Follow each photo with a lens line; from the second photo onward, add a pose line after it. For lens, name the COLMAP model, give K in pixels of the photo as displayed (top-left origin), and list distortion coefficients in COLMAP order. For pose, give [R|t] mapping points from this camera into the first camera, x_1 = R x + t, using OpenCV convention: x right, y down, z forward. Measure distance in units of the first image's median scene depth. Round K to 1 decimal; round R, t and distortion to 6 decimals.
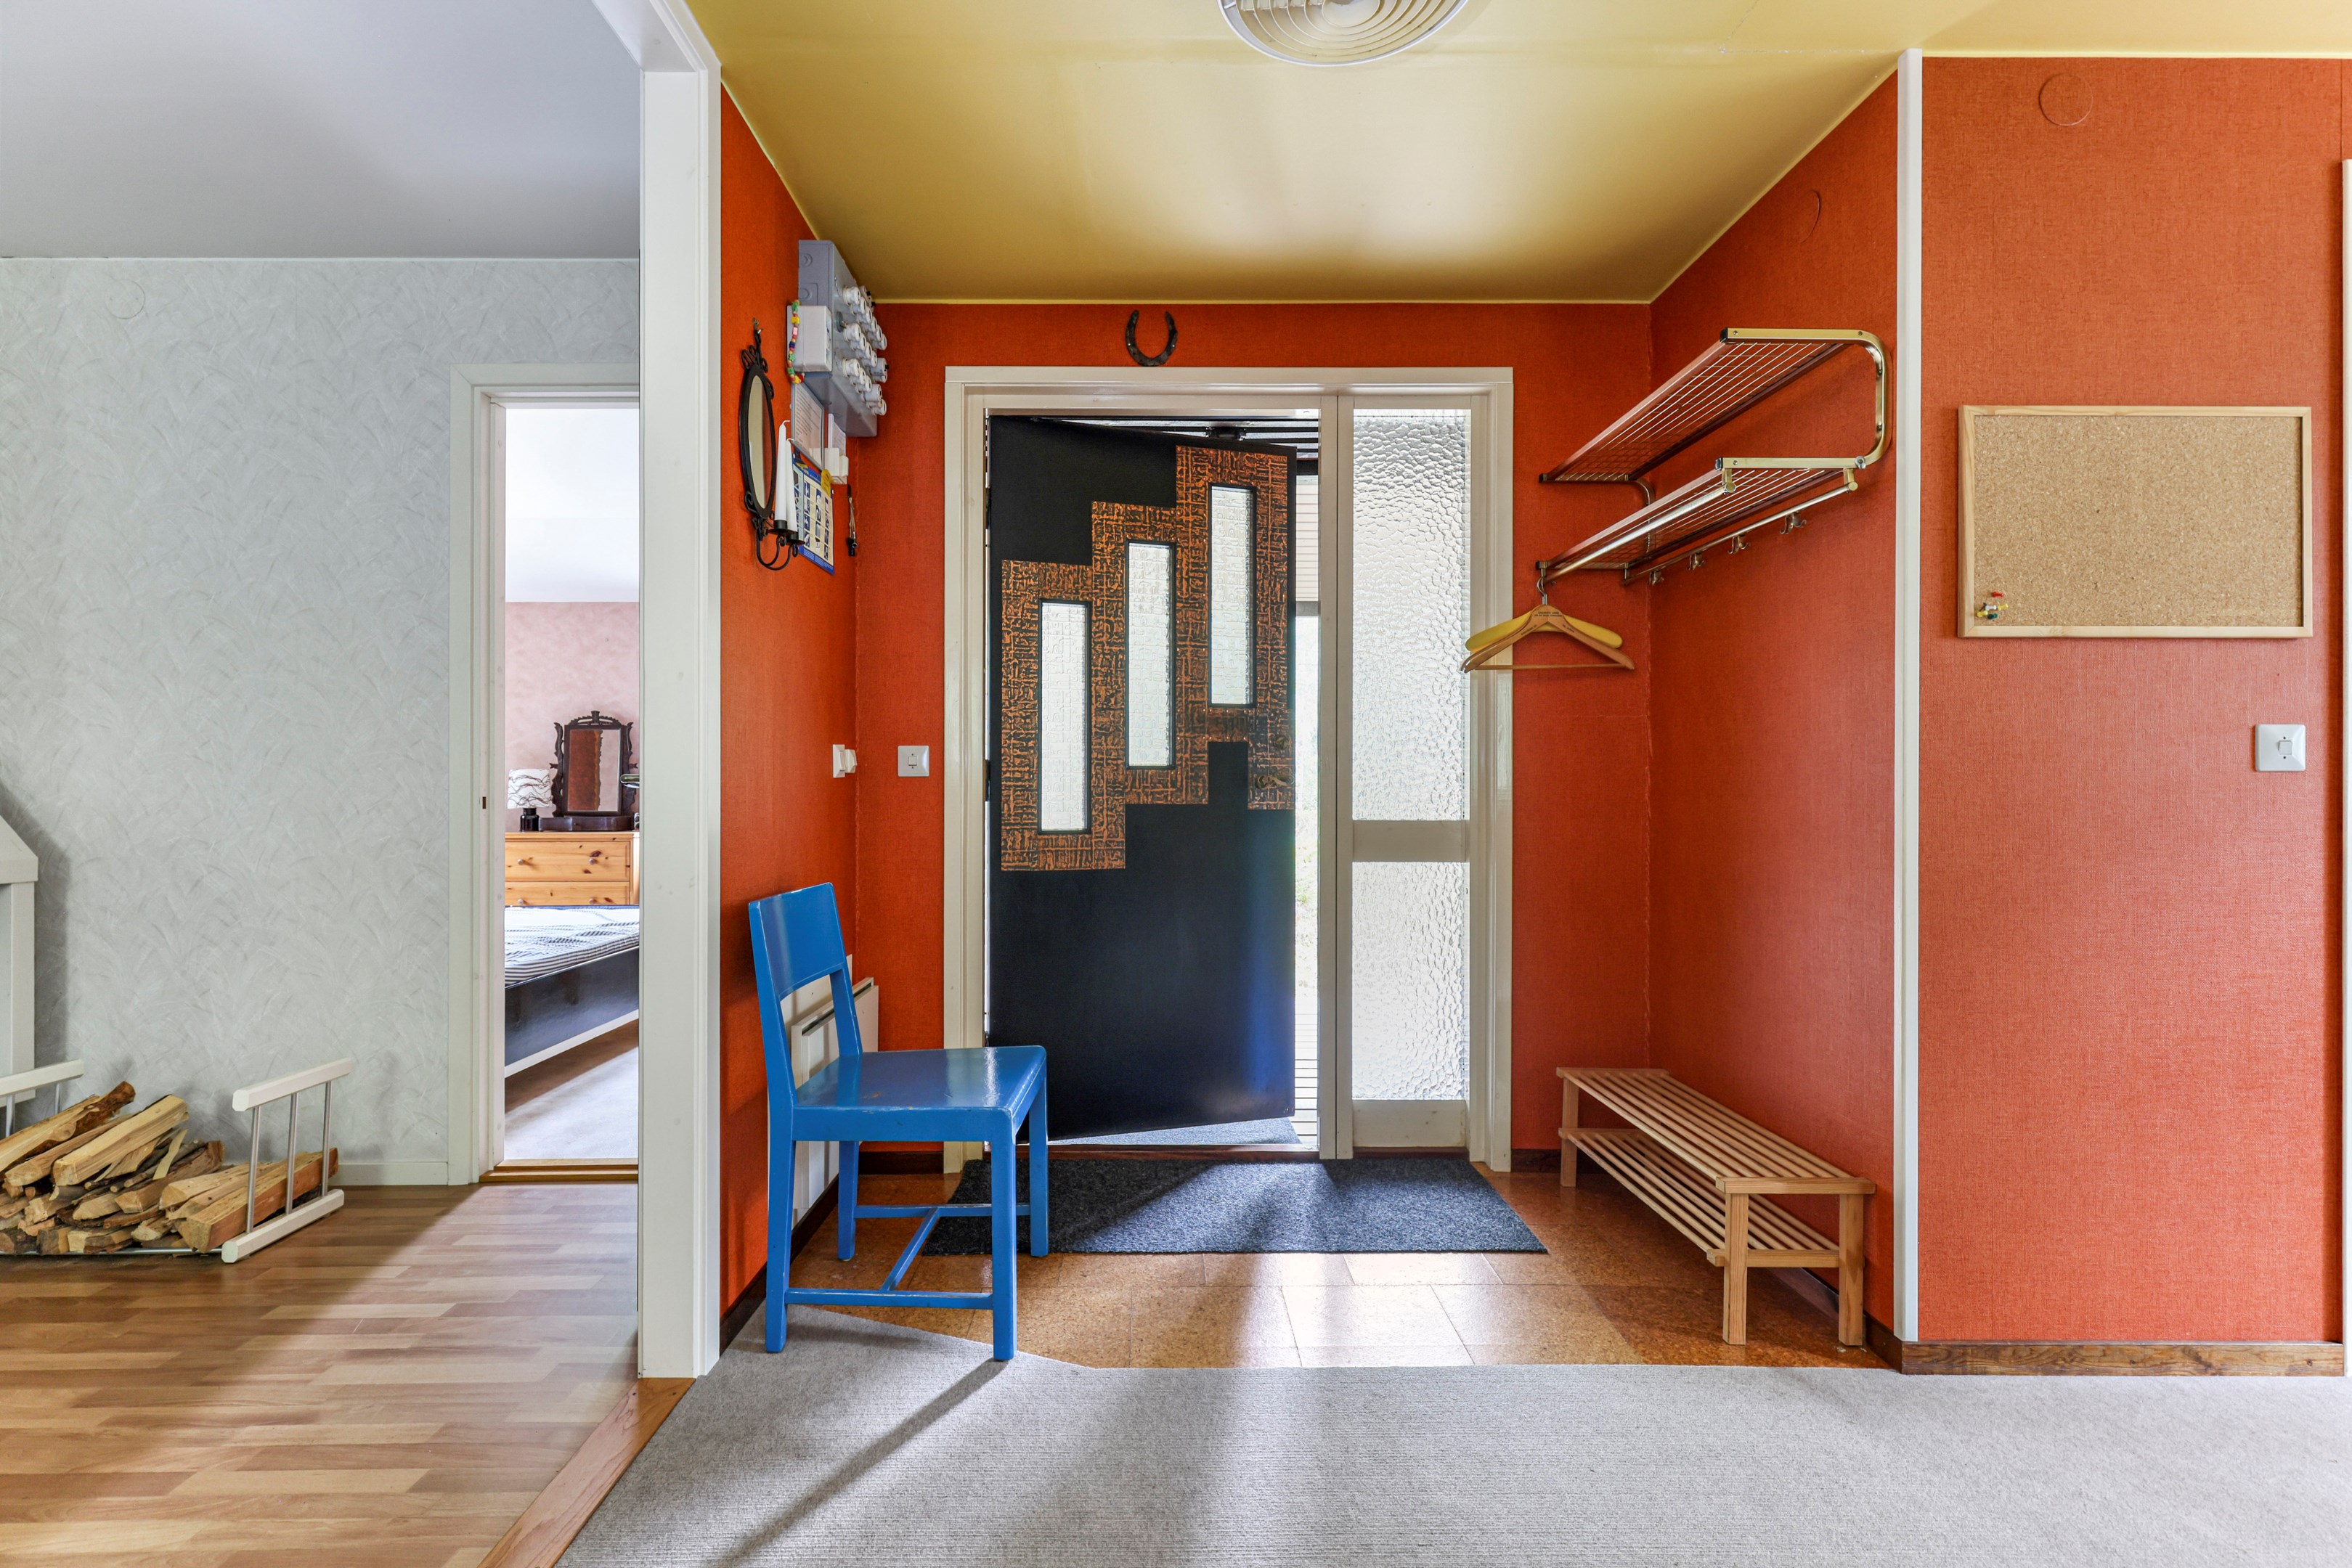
lens RADIAL K [[1064.1, 0, 1156.2], [0, 1064.1, 788.9], [0, 0, 1]] dist [-0.000787, 0.000460]
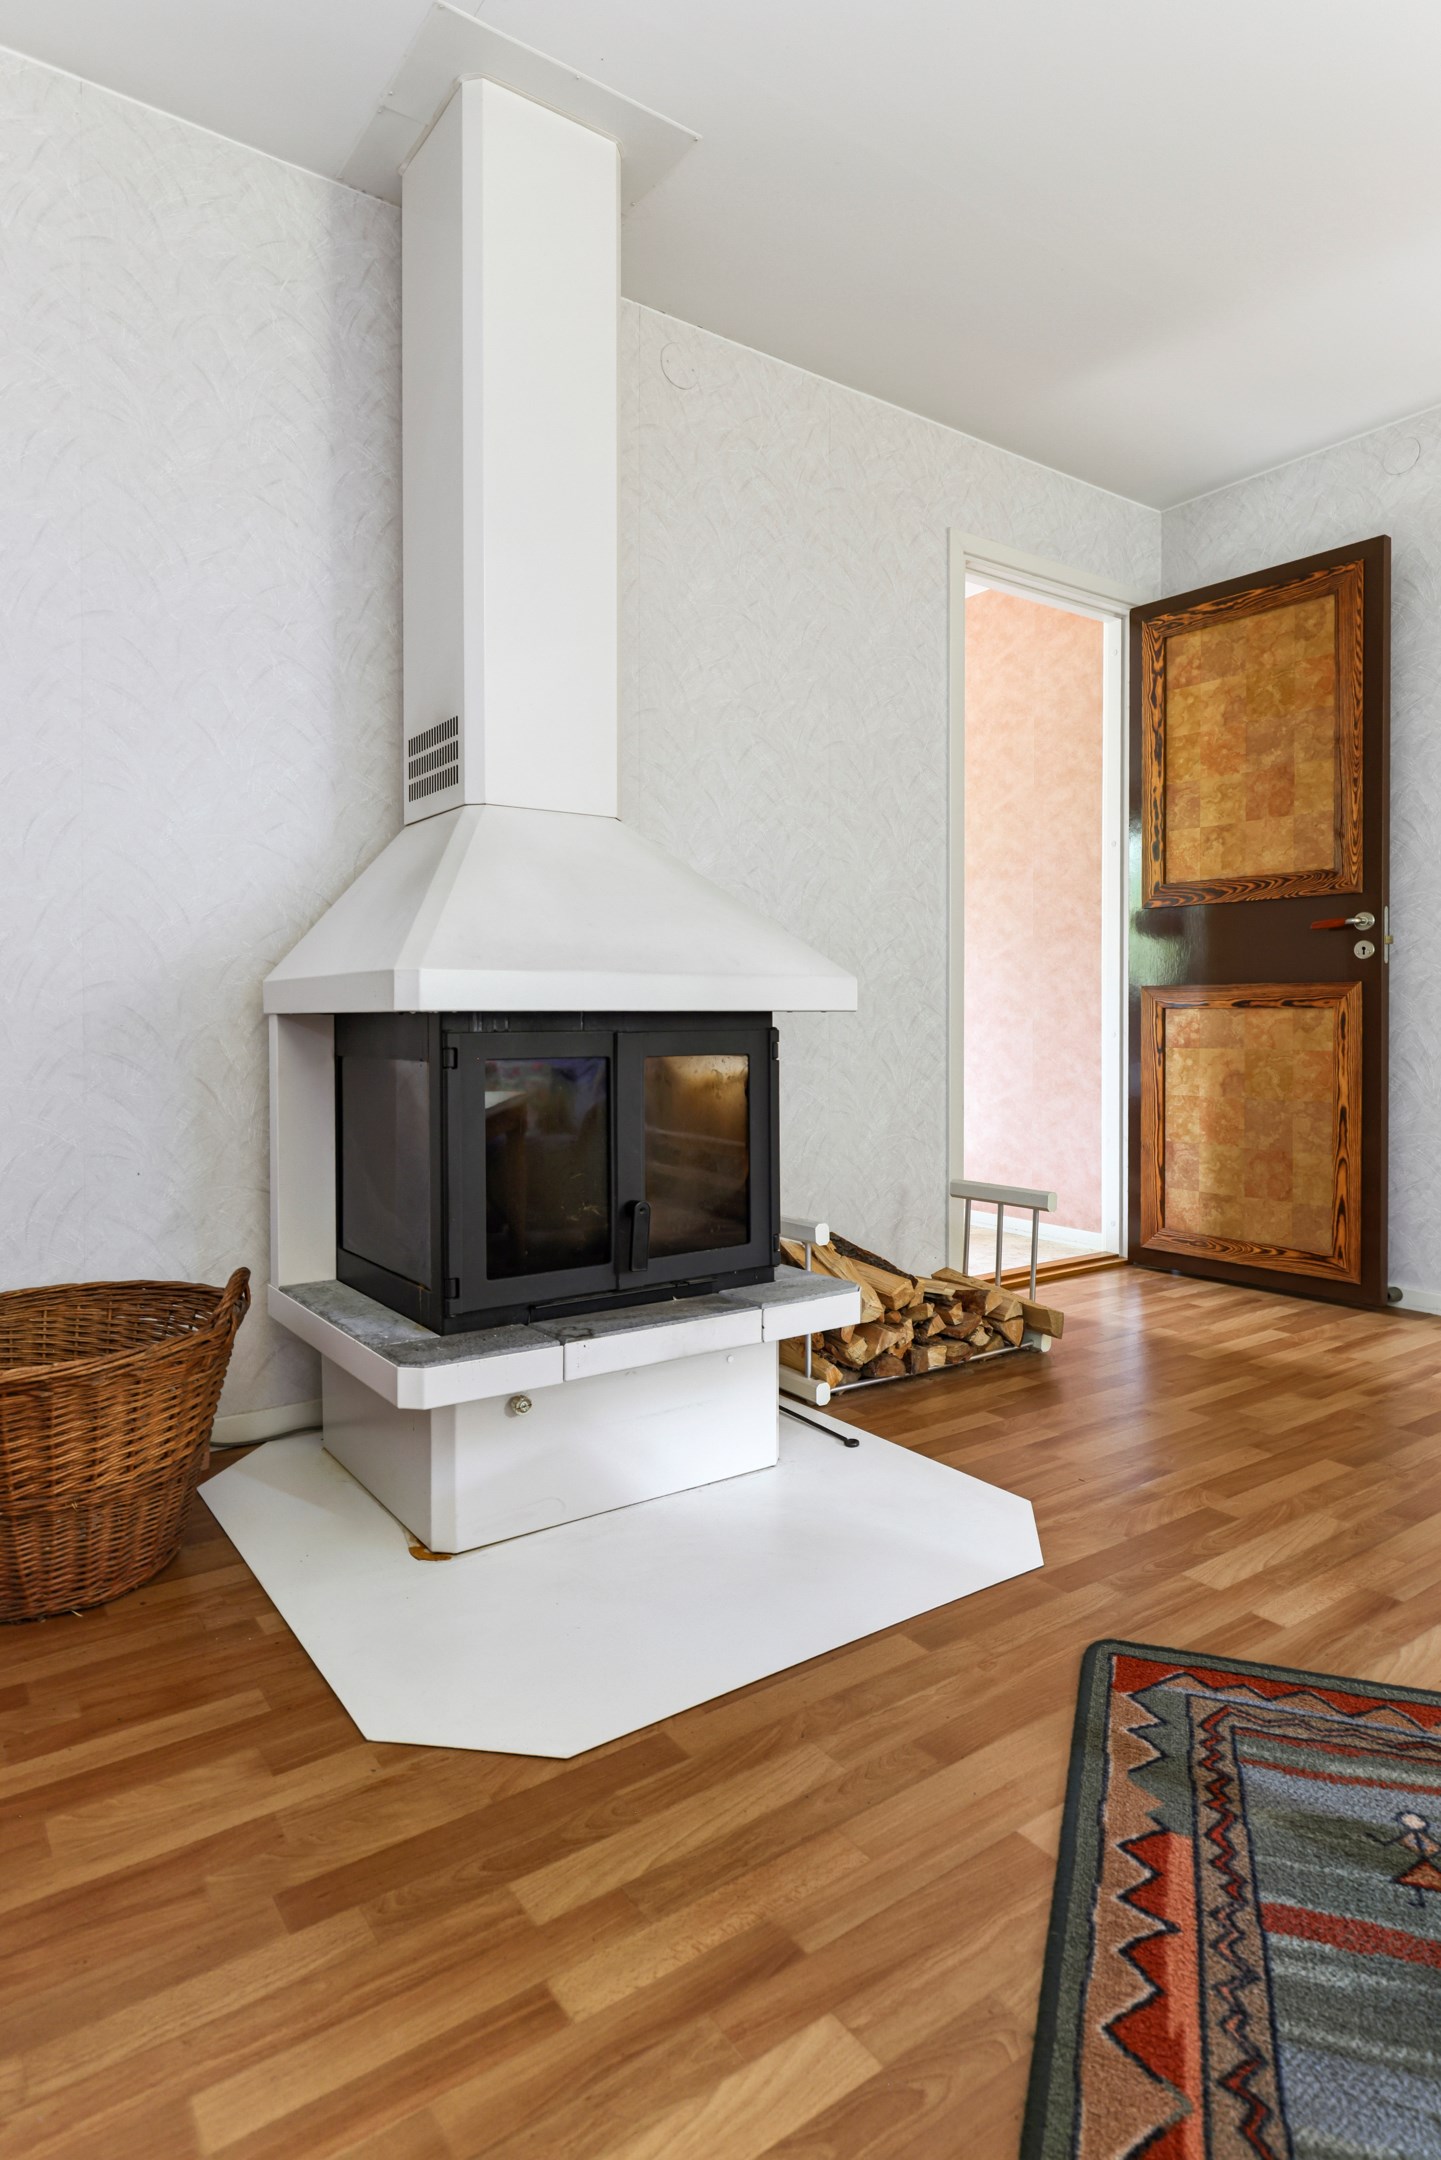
lens RADIAL K [[1191.2, 0, 687.6], [0, 1191.2, 1021.4], [0, 0, 1]] dist [0.002423, 0.001018]
pose [[0.823649, 0.002157, 0.567096, -1.807819], [-0.004566, 0.999986, 0.002828, 0.102775], [-0.567081, -0.004919, 0.823647, 0.200212]]
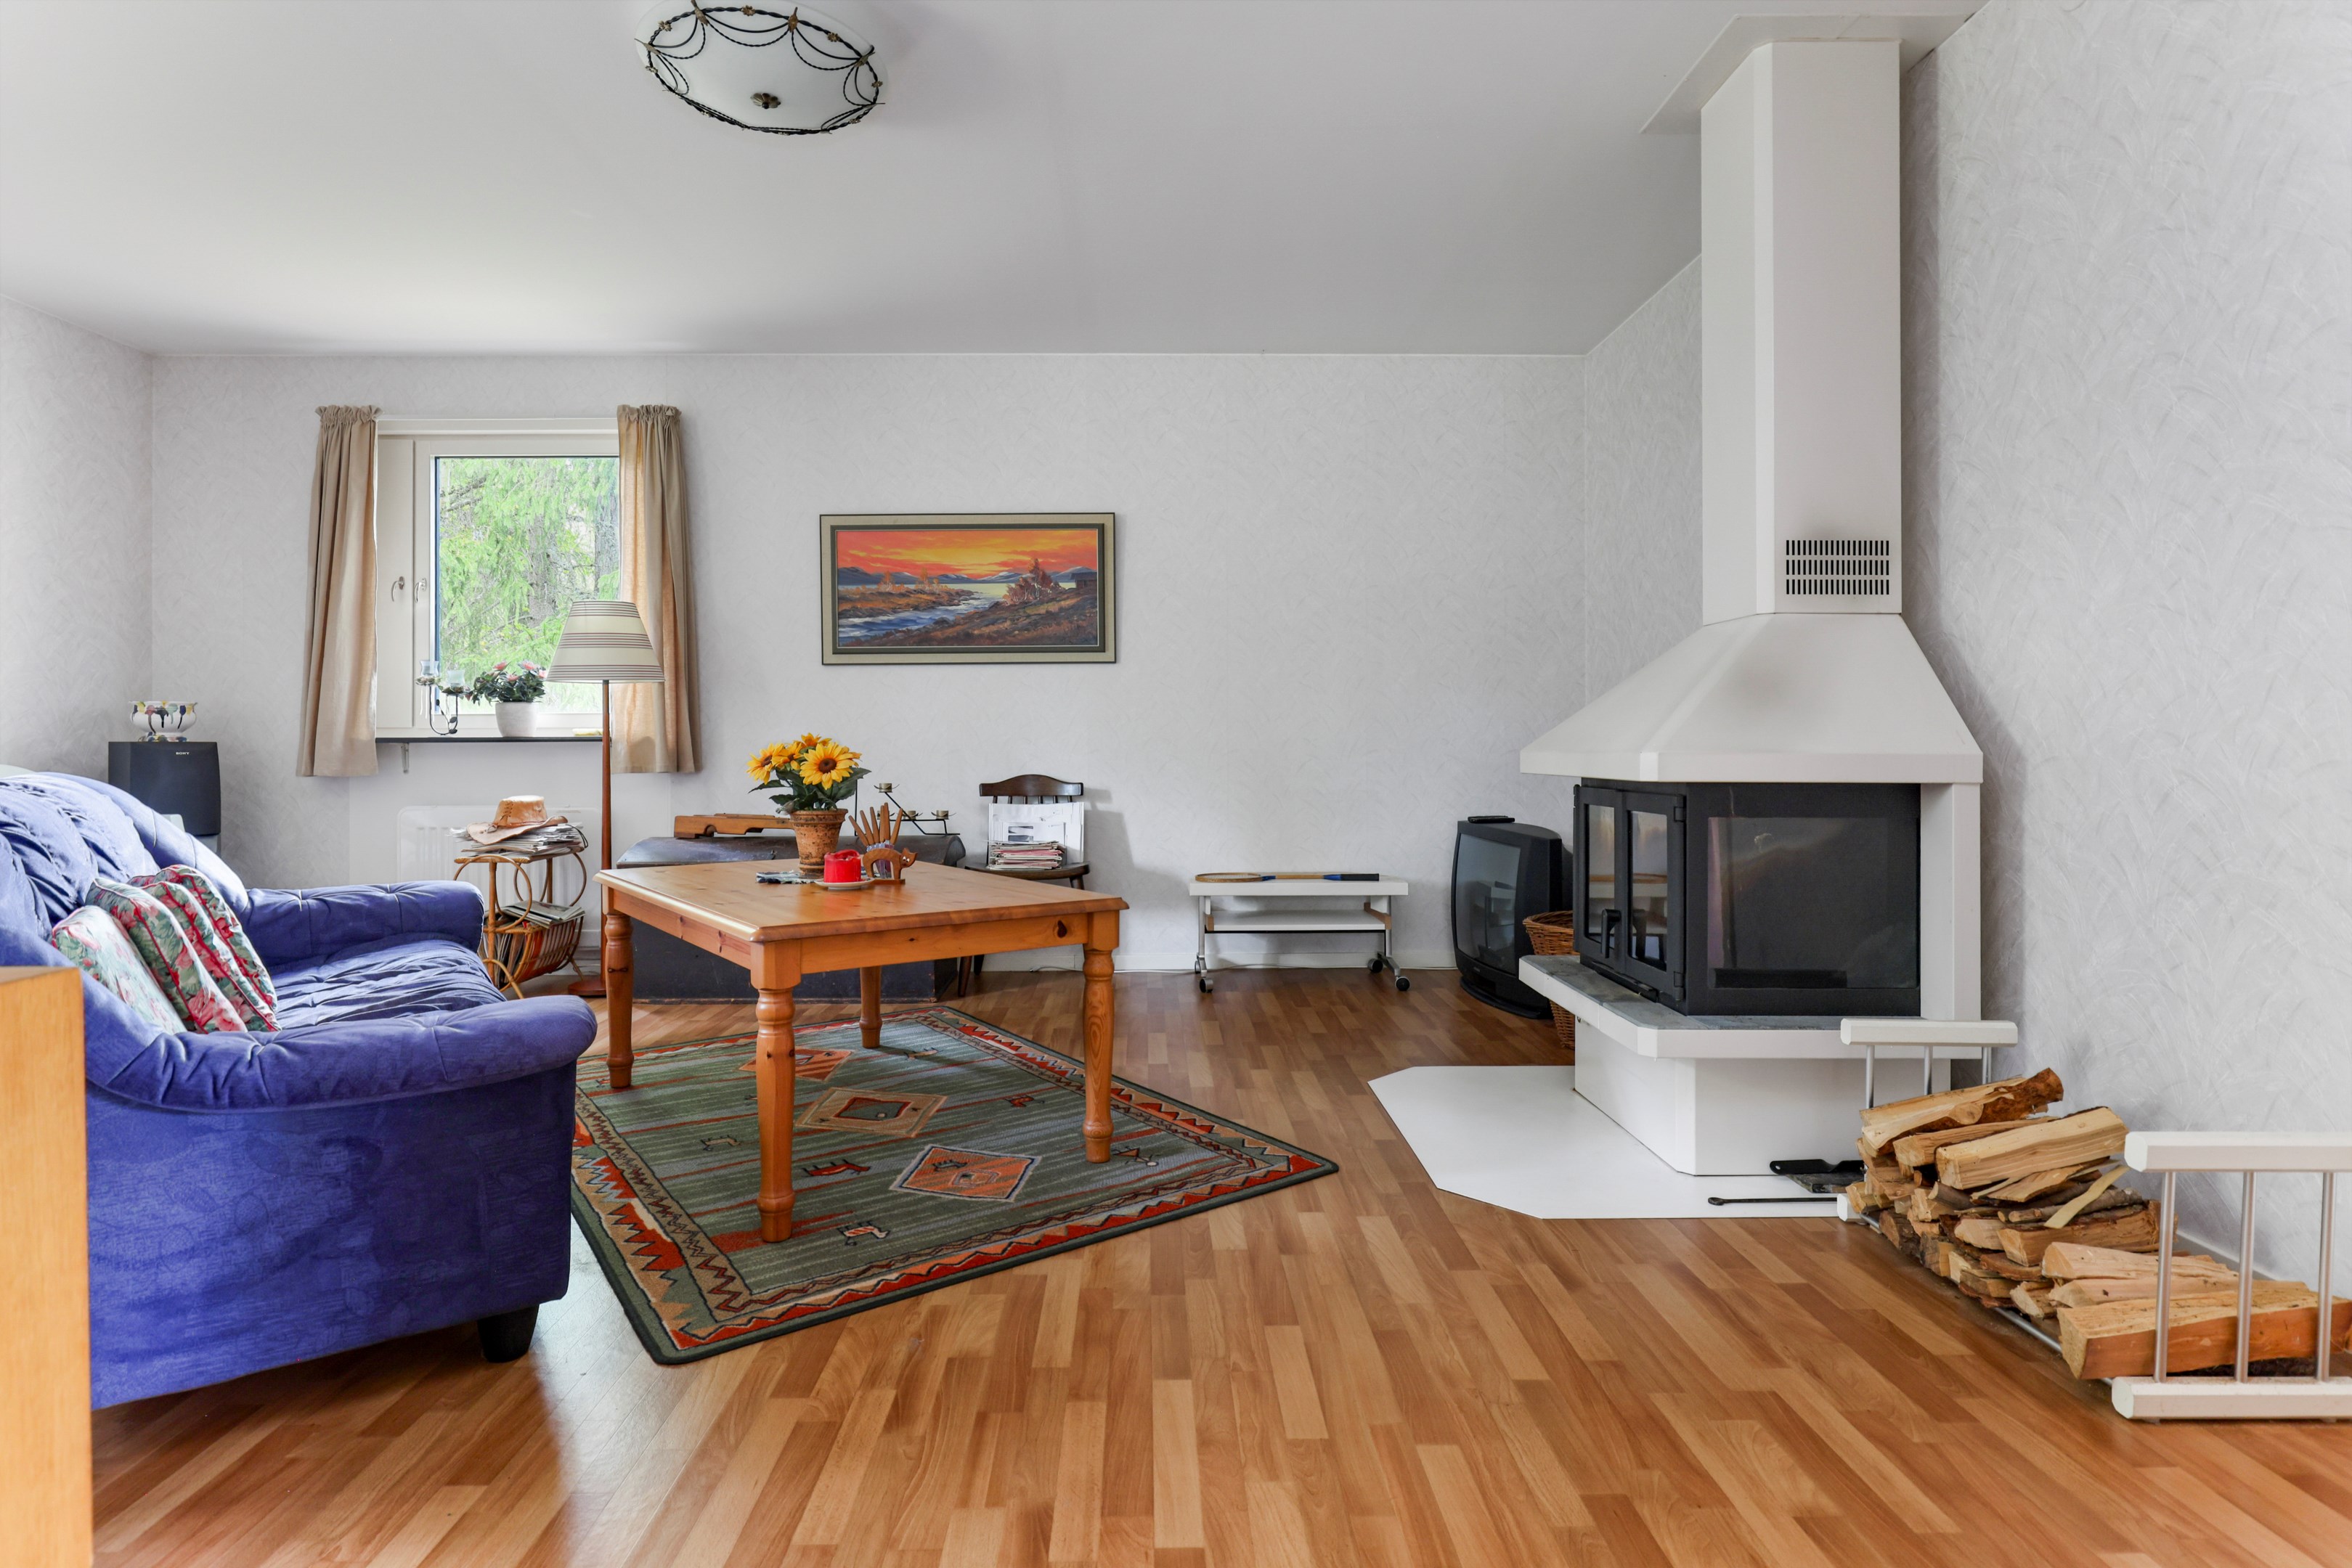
lens RADIAL K [[1208.9, 0, 1125.1], [0, 1208.9, 736.6], [0, 0, 1]] dist [-0.001575, -0.001589]
pose [[-0.008834, 0.002434, -0.999958, -0.176542], [0.003680, 0.999990, 0.002402, 0.054583], [0.999954, -0.003658, -0.008843, 0.428055]]
